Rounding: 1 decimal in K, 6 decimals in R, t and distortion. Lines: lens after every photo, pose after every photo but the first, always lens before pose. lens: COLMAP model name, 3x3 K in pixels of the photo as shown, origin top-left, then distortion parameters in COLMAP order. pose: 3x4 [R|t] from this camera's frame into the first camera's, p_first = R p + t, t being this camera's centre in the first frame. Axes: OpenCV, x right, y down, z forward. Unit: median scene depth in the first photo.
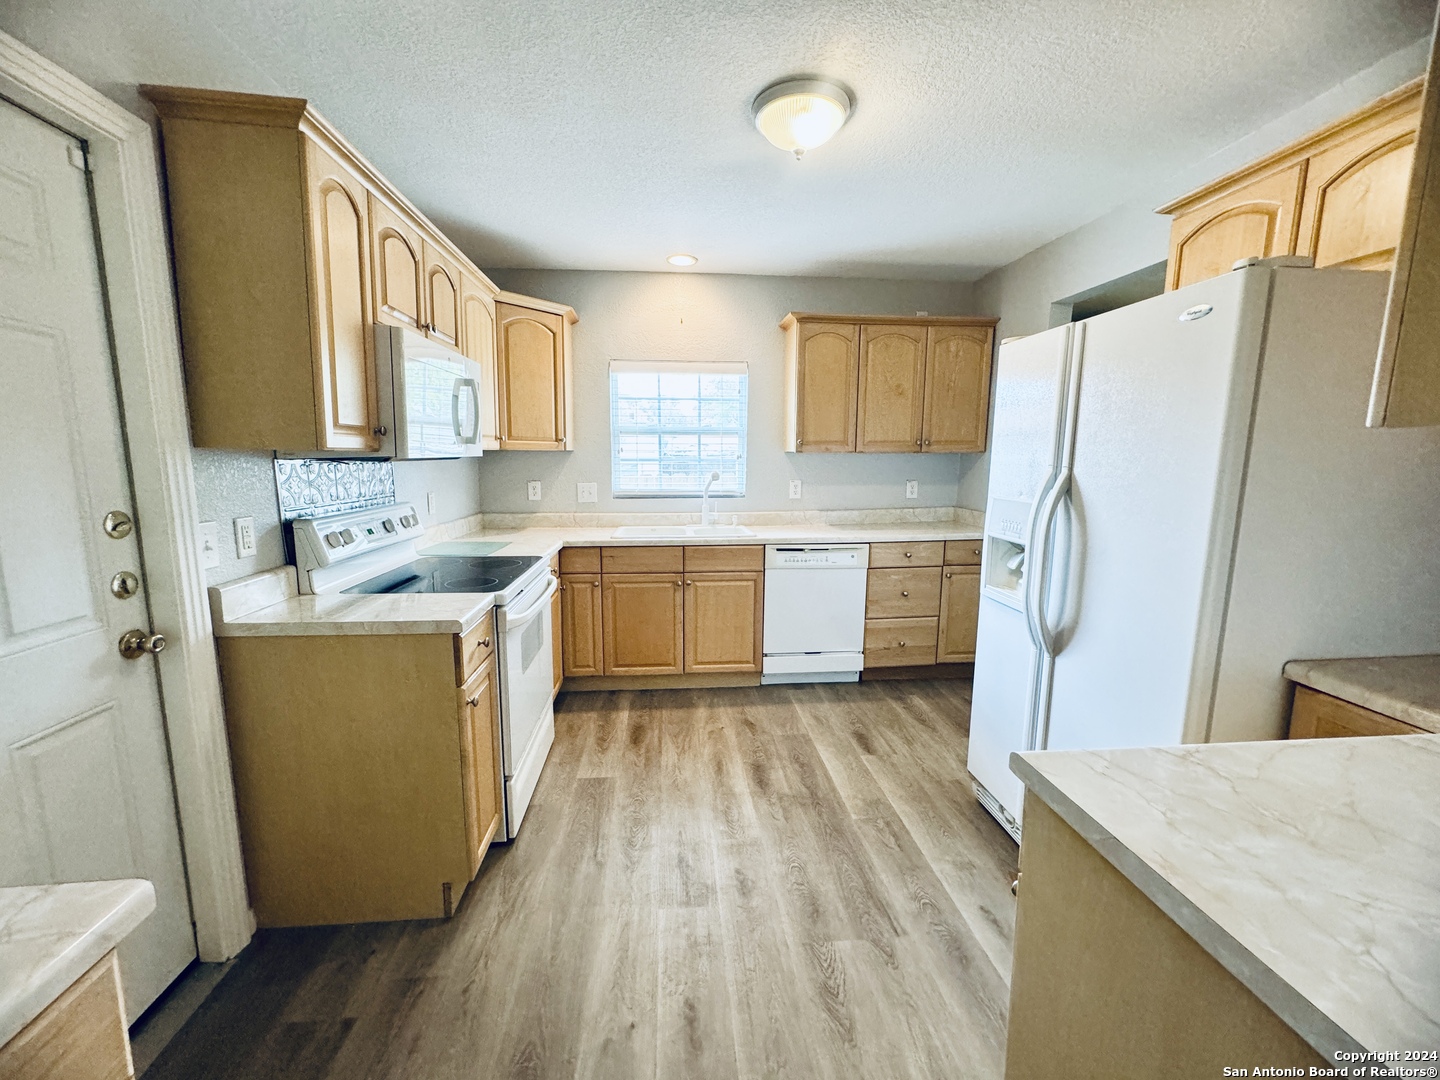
lens RADIAL K [[578.3, 0, 722.3], [0, 578.3, 540.0], [0, 0, 1]] dist [-0.001504, -0.000364]
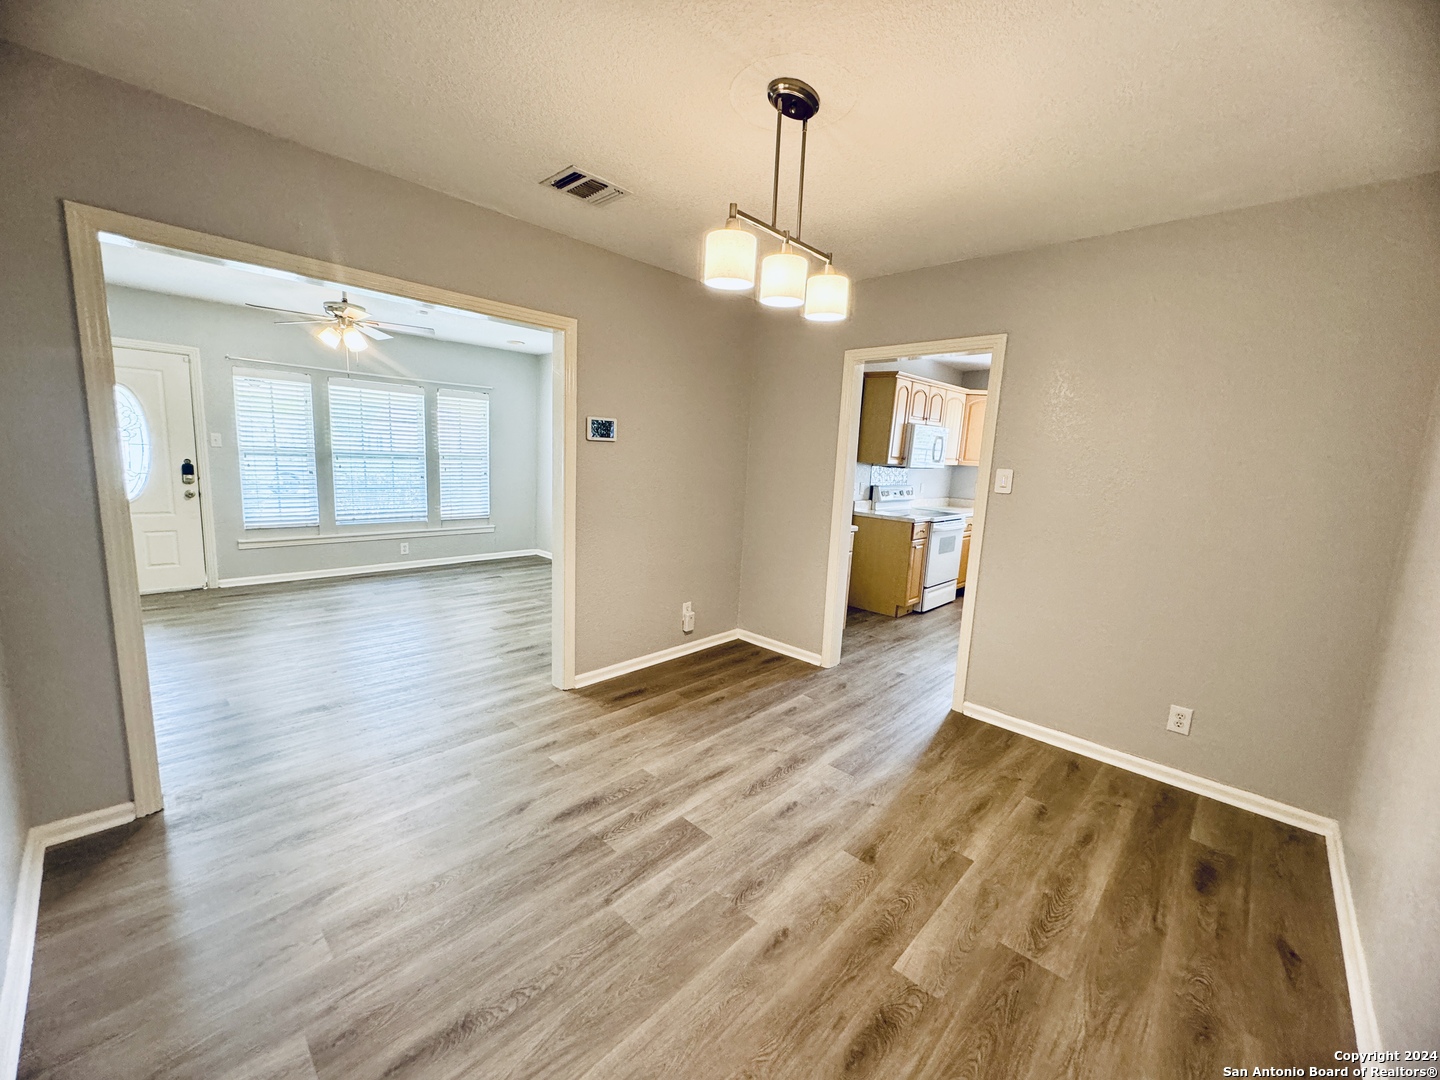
lens RADIAL K [[578.3, 0, 718.4], [0, 578.3, 544.6], [0, 0, 1]] dist [-0.001504, -0.000364]
pose [[0.655388, 0.145501, -0.741145, 1.065782], [-0.152241, 0.986577, 0.059058, 0.223268], [0.739790, 0.074127, 0.668742, -1.682775]]
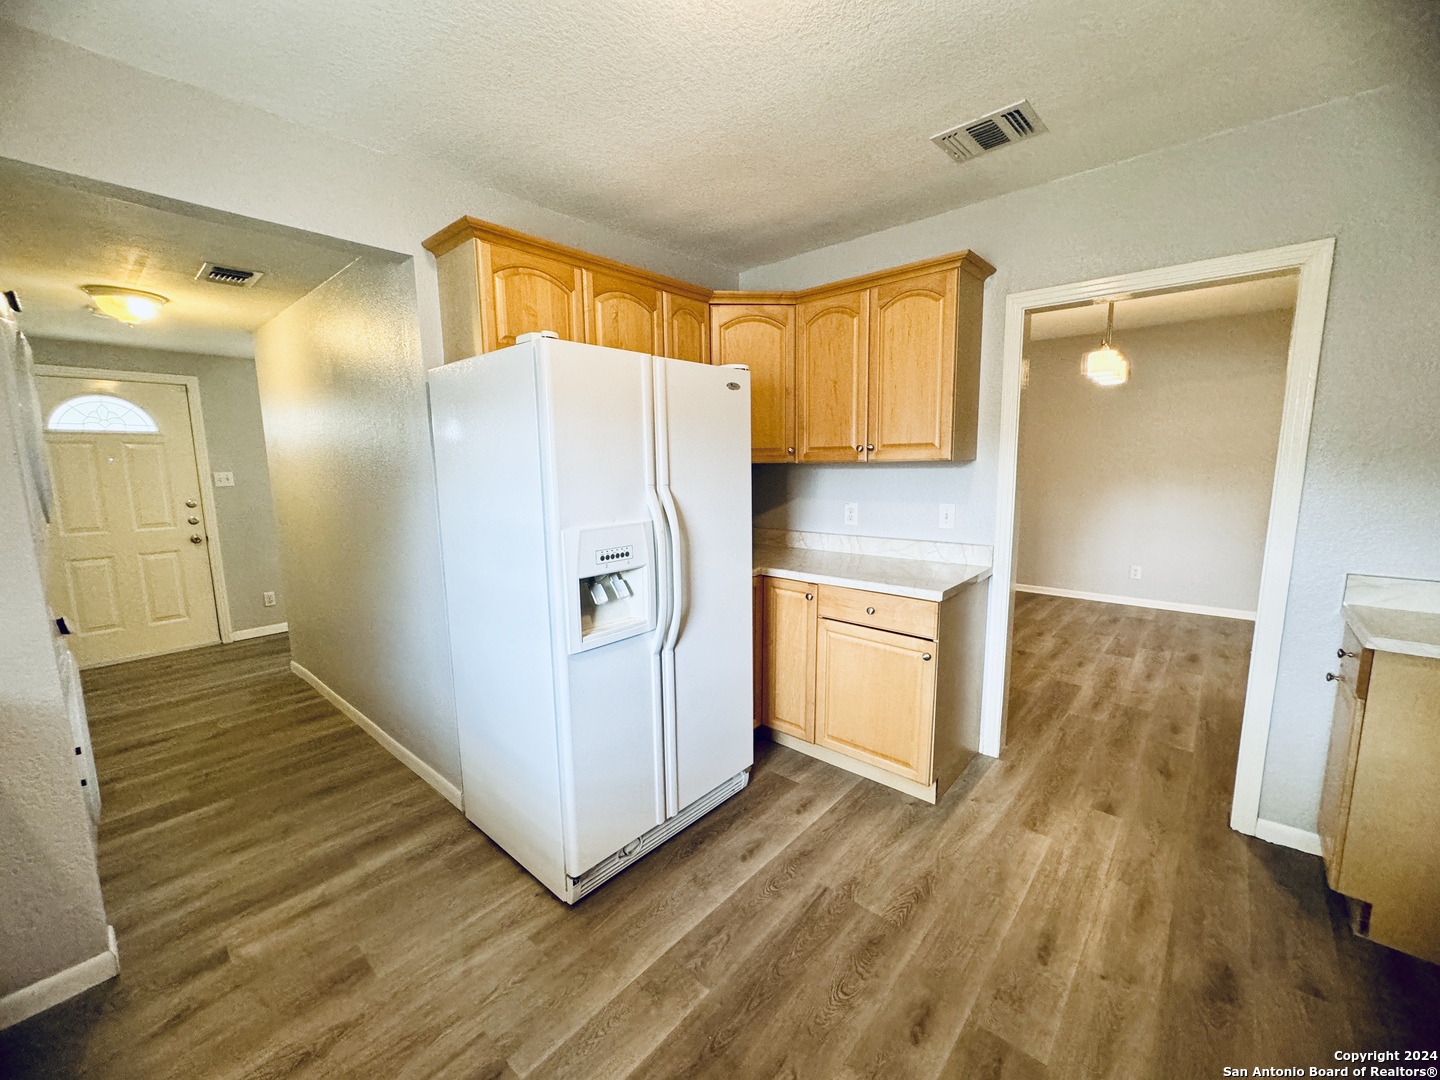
lens RADIAL K [[578.3, 0, 718.5], [0, 578.3, 541.7], [0, 0, 1]] dist [-0.001504, -0.000364]
pose [[-0.683931, -0.093323, 0.723553, -0.284583], [0.122404, 0.963046, 0.239914, -0.253723], [-0.719205, 0.252650, -0.647234, 1.555354]]
